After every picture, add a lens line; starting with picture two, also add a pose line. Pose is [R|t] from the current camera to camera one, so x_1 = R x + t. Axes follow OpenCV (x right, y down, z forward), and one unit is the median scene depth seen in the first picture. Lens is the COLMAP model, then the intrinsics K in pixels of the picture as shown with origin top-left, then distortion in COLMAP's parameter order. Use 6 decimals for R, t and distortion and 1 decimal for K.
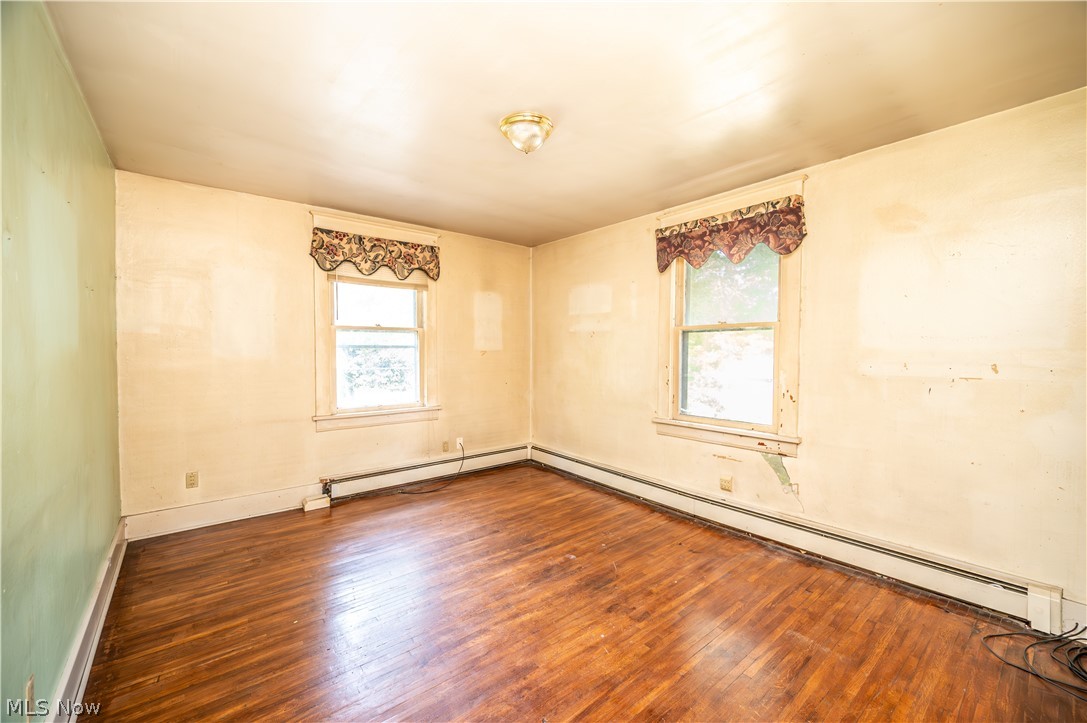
lens RADIAL K [[432.5, 0, 545.8], [0, 432.5, 361.2], [0, 0, 1]] dist [-0.000969, -0.000032]
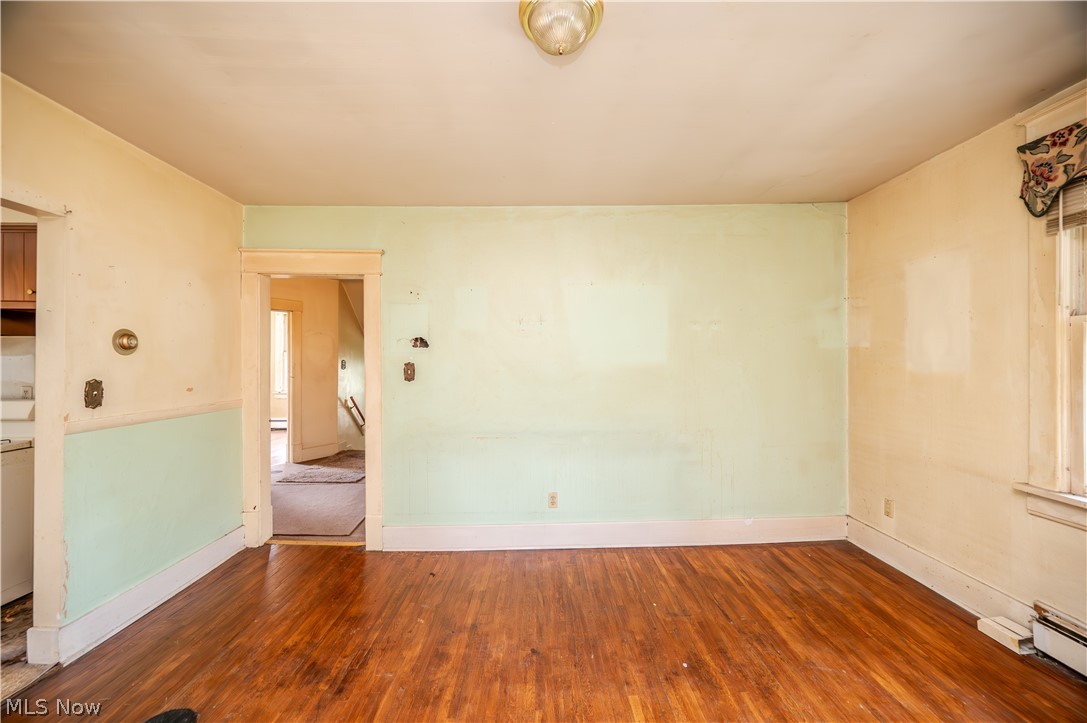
lens RADIAL K [[425.4, 0, 543.5], [0, 425.4, 361.5], [0, 0, 1]] dist [-0.001637, -0.000309]
pose [[-0.612708, 0.001612, -0.790308, 0.341118], [-0.019768, 0.999654, 0.017364, -0.033469], [0.790062, 0.026262, -0.612464, 1.022008]]
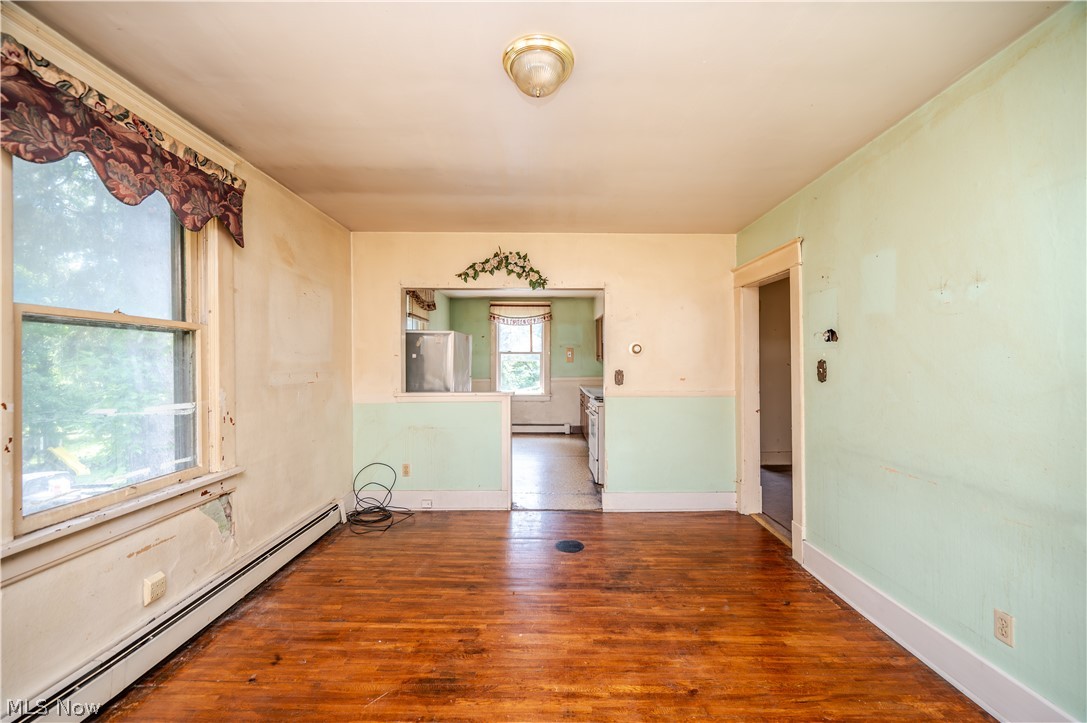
lens RADIAL K [[432.5, 0, 545.8], [0, 432.5, 361.2], [0, 0, 1]] dist [-0.000969, -0.000032]
pose [[-0.774733, 0.005250, 0.632266, -0.391024], [0.018485, 0.999726, 0.014349, -0.026986], [-0.632018, 0.022804, -0.774618, 1.182494]]
